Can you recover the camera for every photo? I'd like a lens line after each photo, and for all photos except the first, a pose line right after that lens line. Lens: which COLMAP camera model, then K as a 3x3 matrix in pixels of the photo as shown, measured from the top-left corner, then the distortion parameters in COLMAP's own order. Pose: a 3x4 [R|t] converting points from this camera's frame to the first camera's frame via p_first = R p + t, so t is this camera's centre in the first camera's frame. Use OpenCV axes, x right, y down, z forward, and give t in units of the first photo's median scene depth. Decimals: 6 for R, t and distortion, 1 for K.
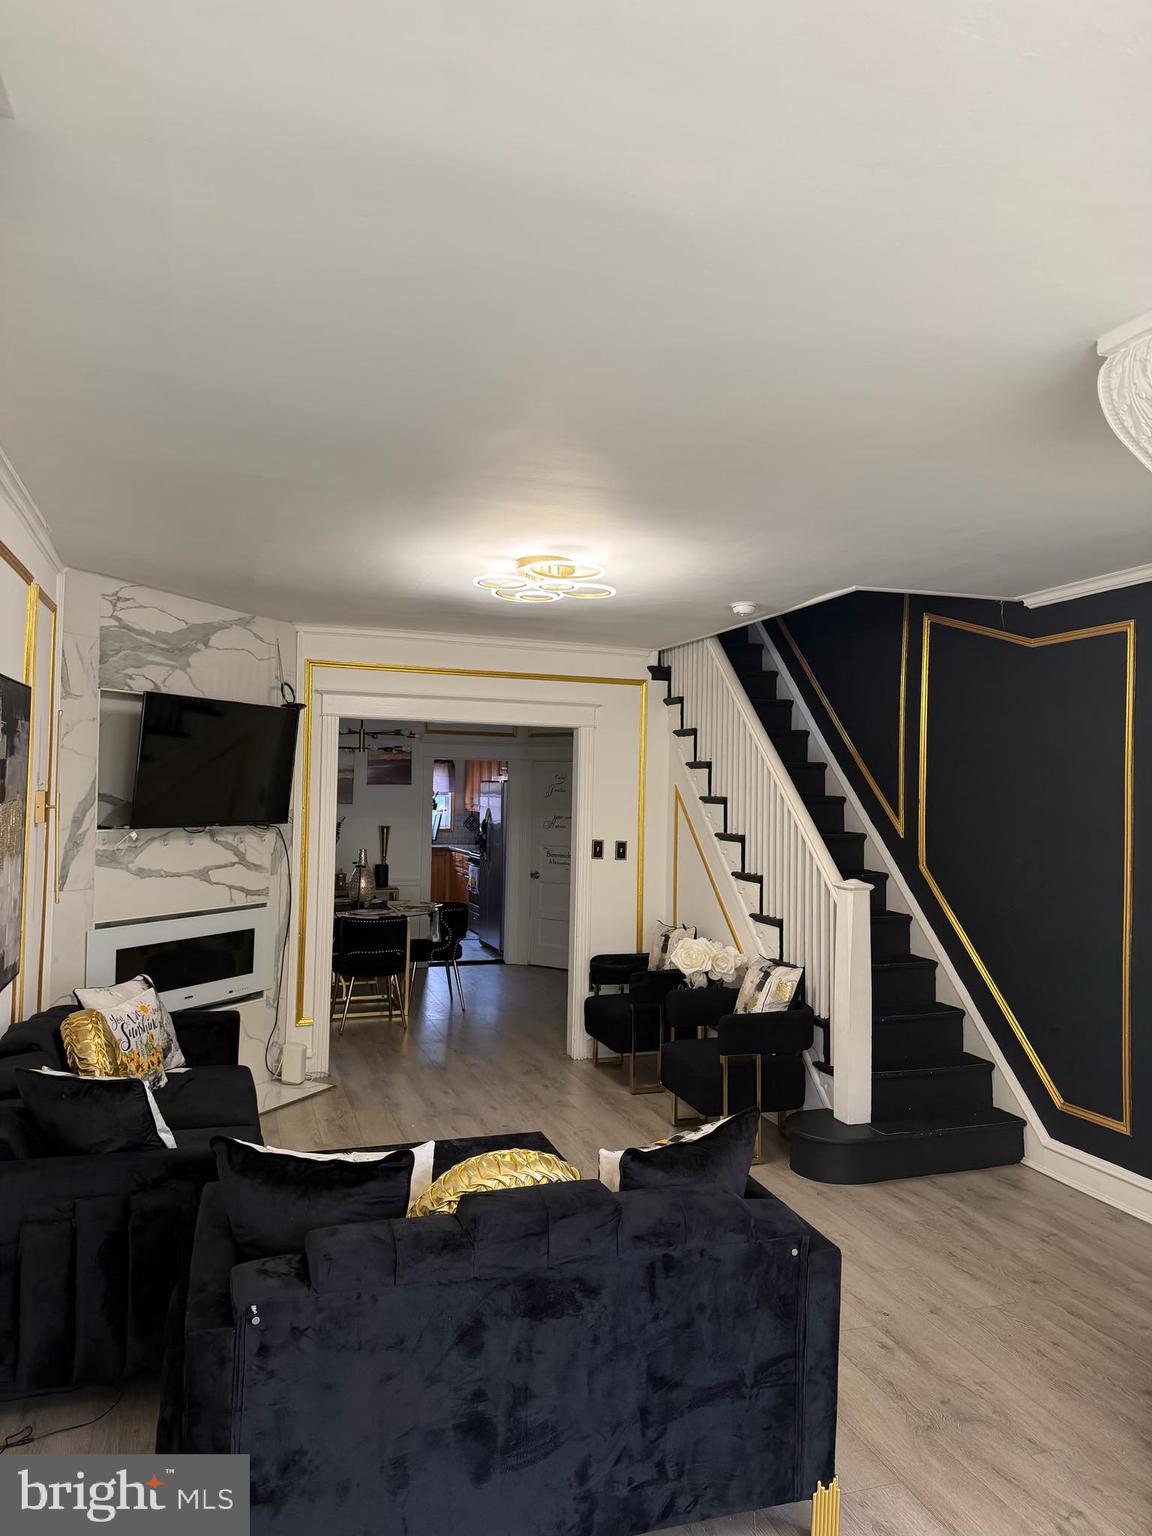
lens RADIAL K [[1074.9, 0, 574.6], [0, 1074.9, 775.3], [0, 0, 1]] dist [0.107332, -0.143891]
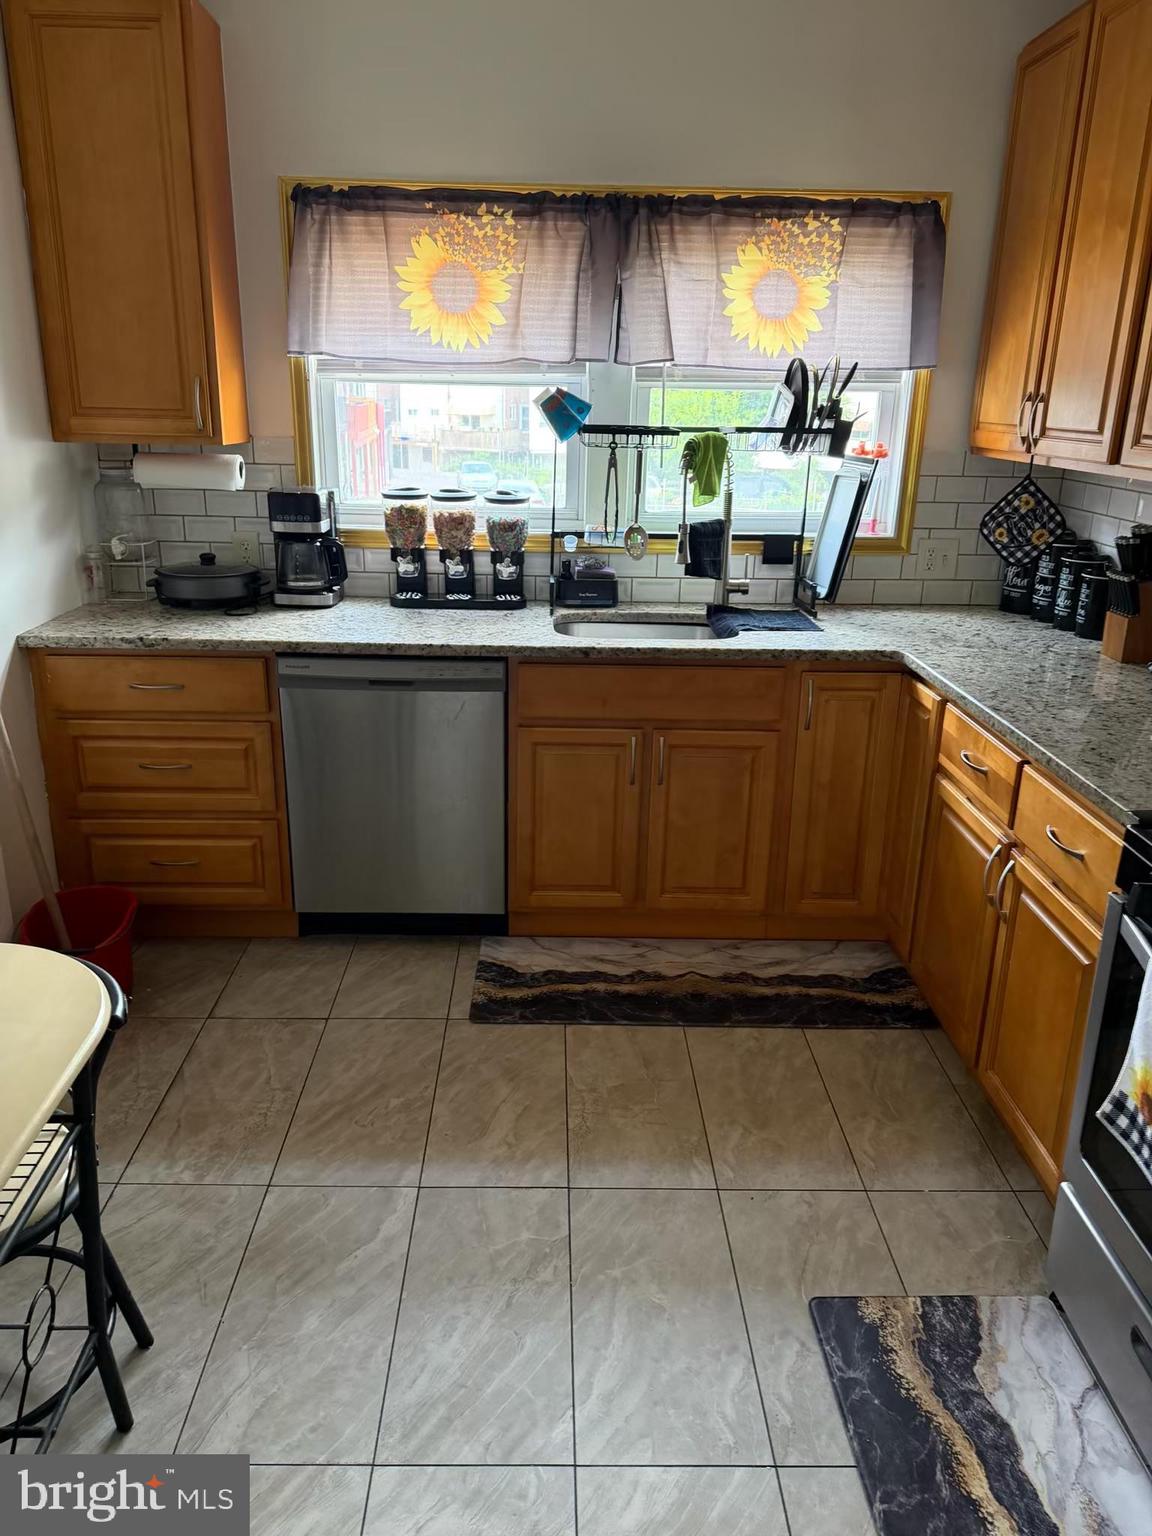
lens RADIAL K [[1063.9, 0, 576.0], [0, 1063.9, 768.0], [0, 0, 1]] dist [0.055774, -0.062099]
pose [[0.951810, 0.100213, -0.289852, -0.284558], [0.001817, 0.943248, 0.332083, 0.050996], [0.306682, -0.316607, 0.897612, 1.963825]]
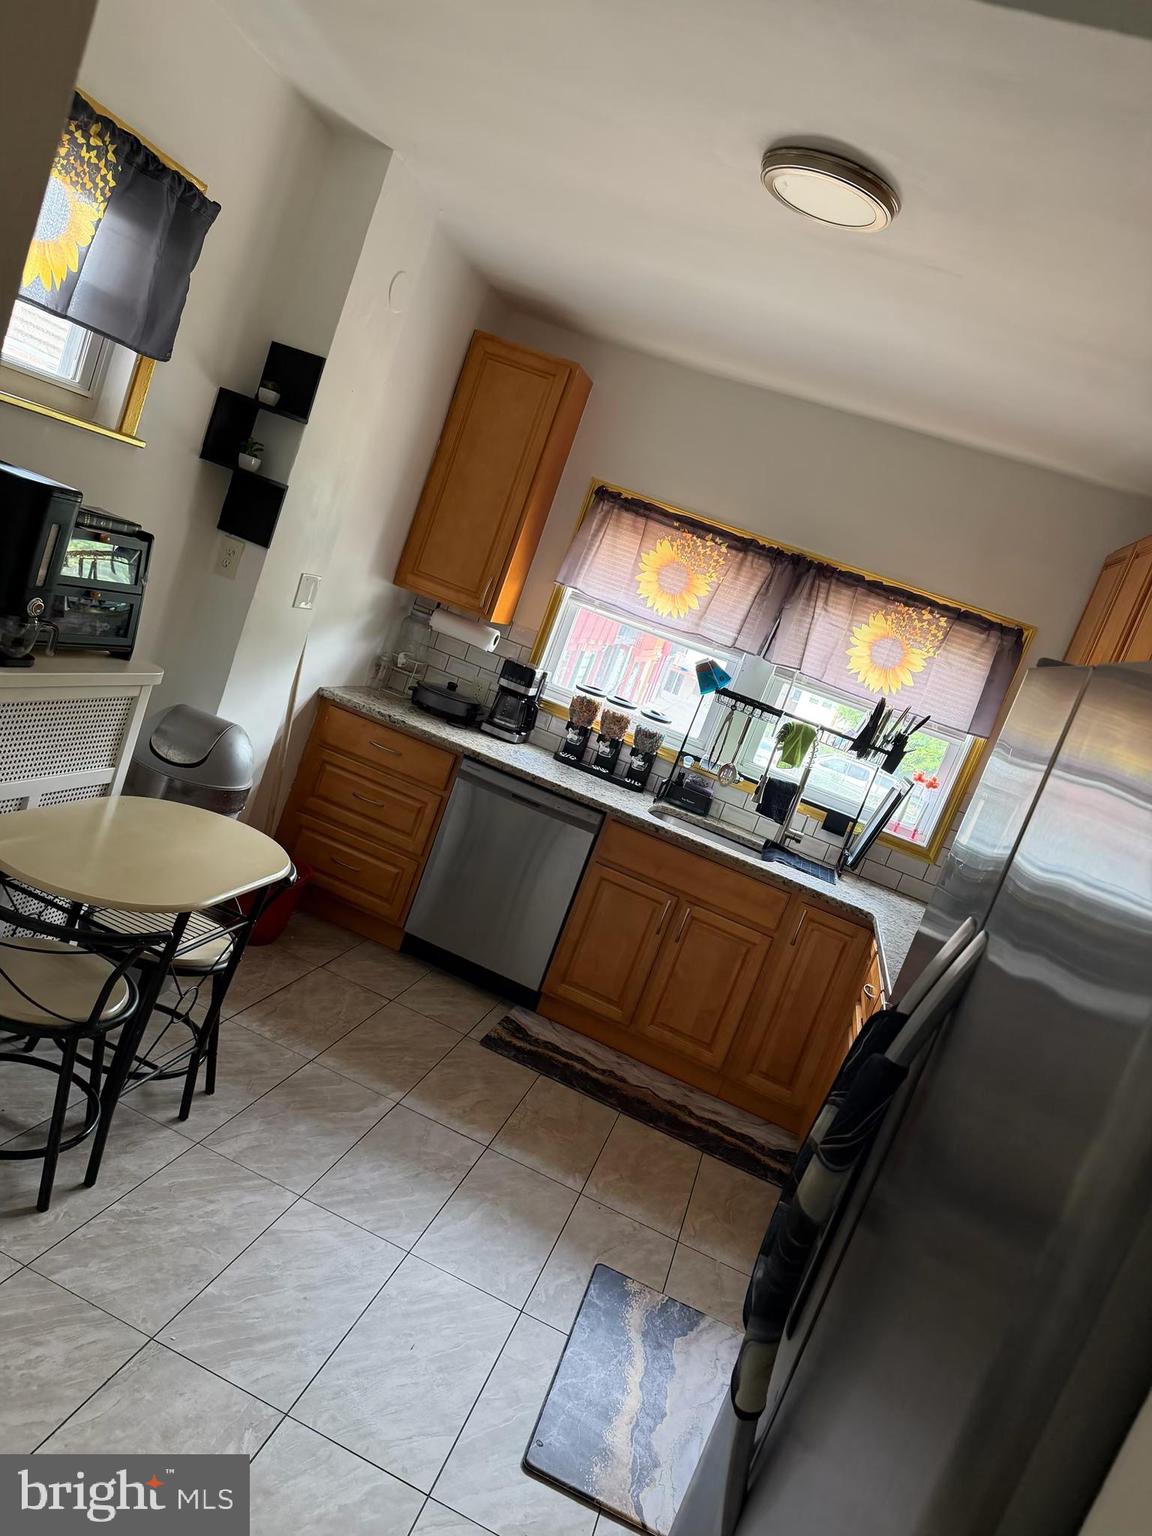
lens RADIAL K [[1074.9, 0, 574.6], [0, 1074.9, 775.3], [0, 0, 1]] dist [0.107332, -0.143891]
pose [[0.787475, 0.358189, -0.501582, -0.127997], [-0.319609, 0.933144, 0.164595, 0.031791], [0.527004, 0.030696, 0.849308, 1.792214]]
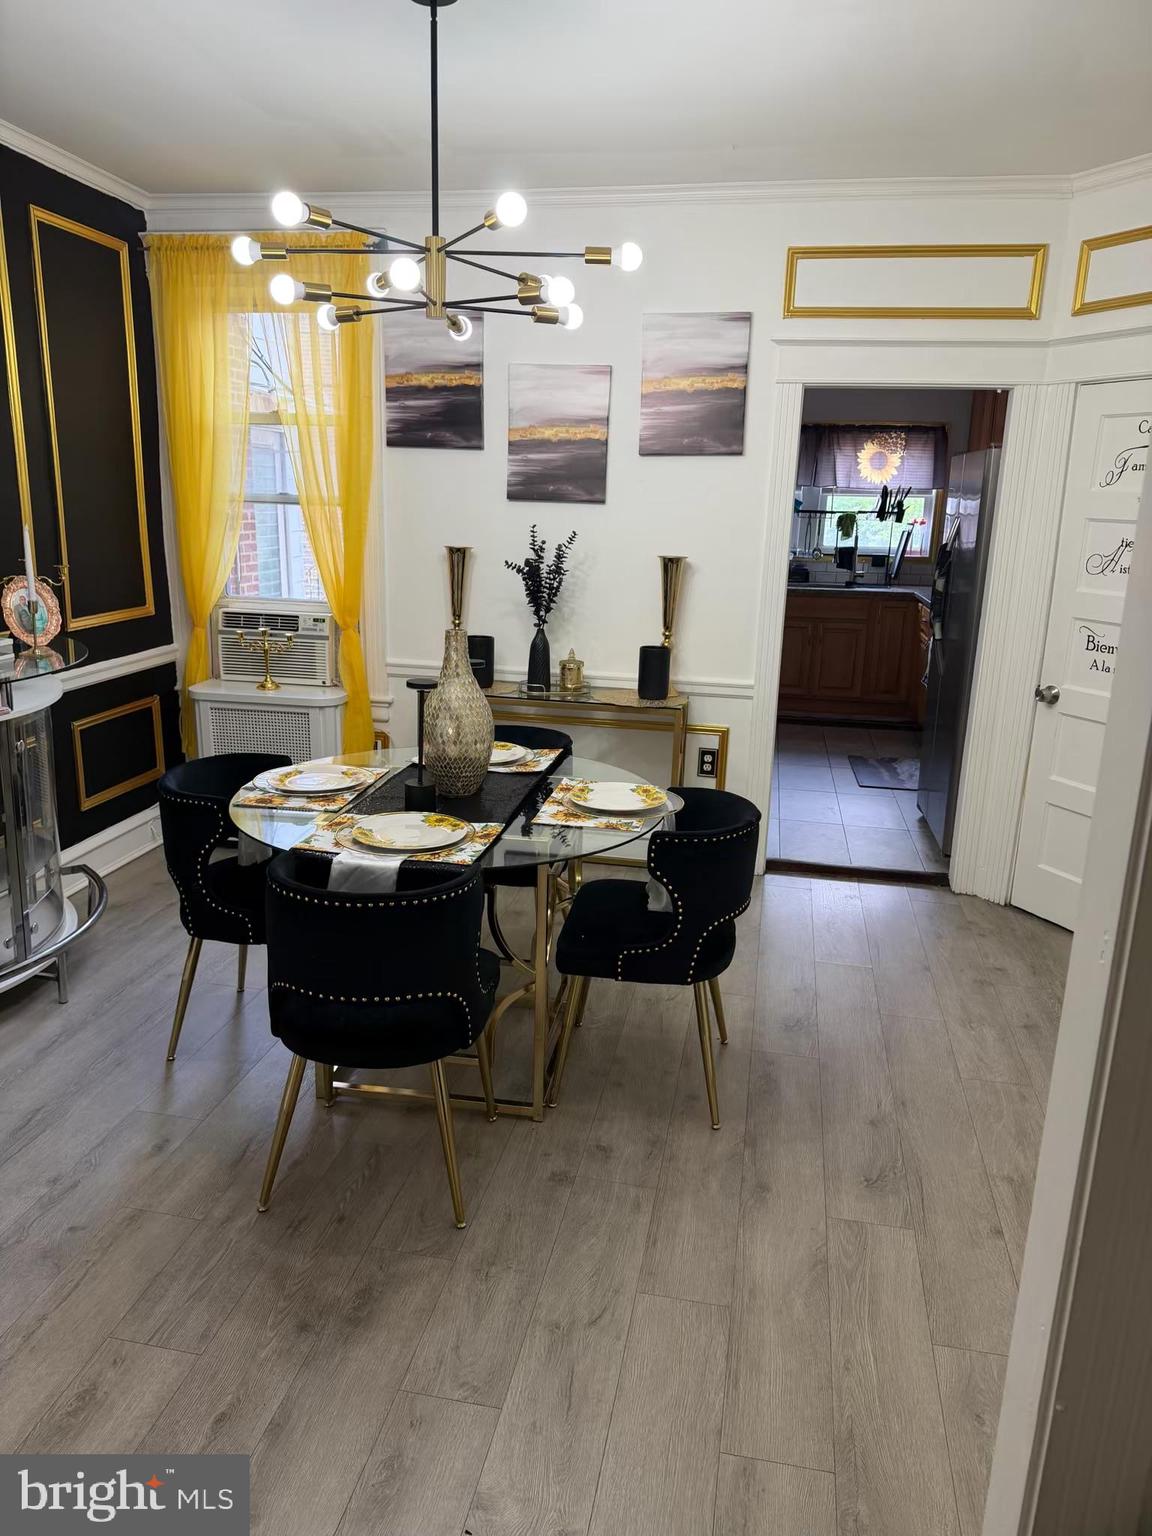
lens RADIAL K [[1074.9, 0, 574.6], [0, 1074.9, 775.3], [0, 0, 1]] dist [0.107332, -0.143891]
pose [[0.871163, 0.132929, -0.472657, 0.009831], [-0.006067, 0.965495, 0.260351, 0.034252], [0.490956, -0.223941, 0.841910, 1.077155]]
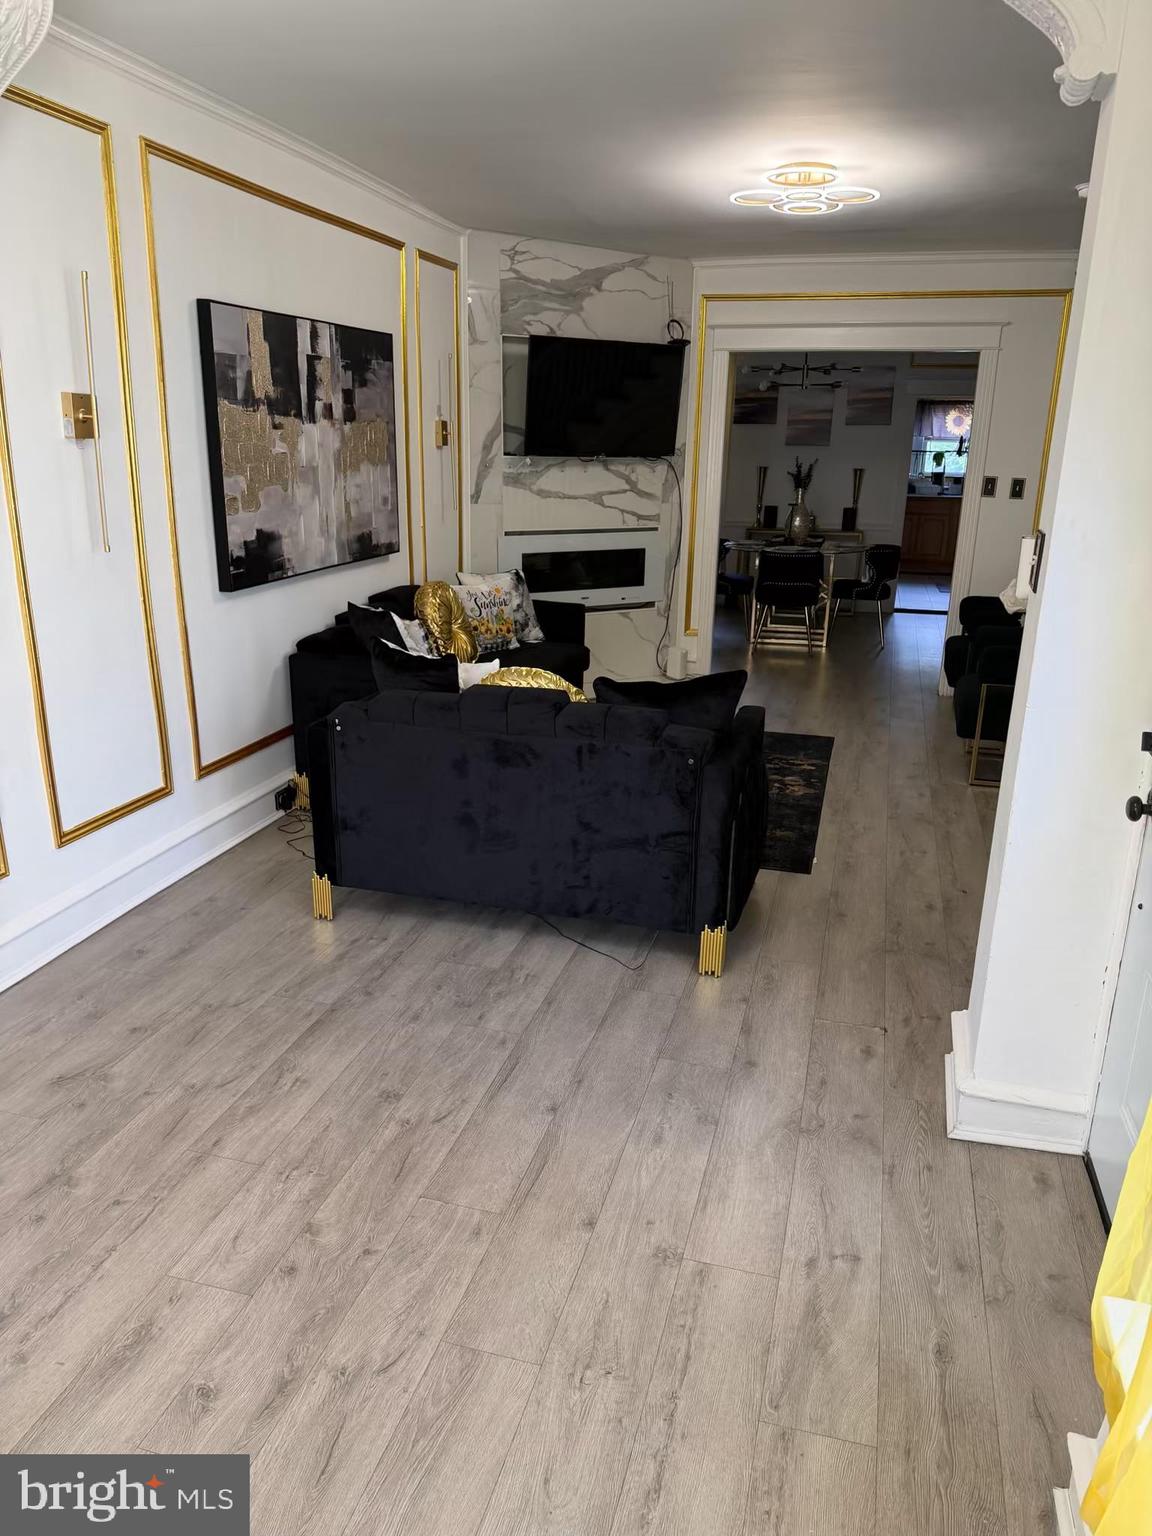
lens RADIAL K [[1074.9, 0, 574.6], [0, 1074.9, 775.3], [0, 0, 1]] dist [0.107332, -0.143891]
pose [[0.829575, 0.160913, -0.534708, 0.351941], [0.006991, 0.954511, 0.298093, 0.027315], [0.558352, -0.251029, 0.790713, -0.052481]]
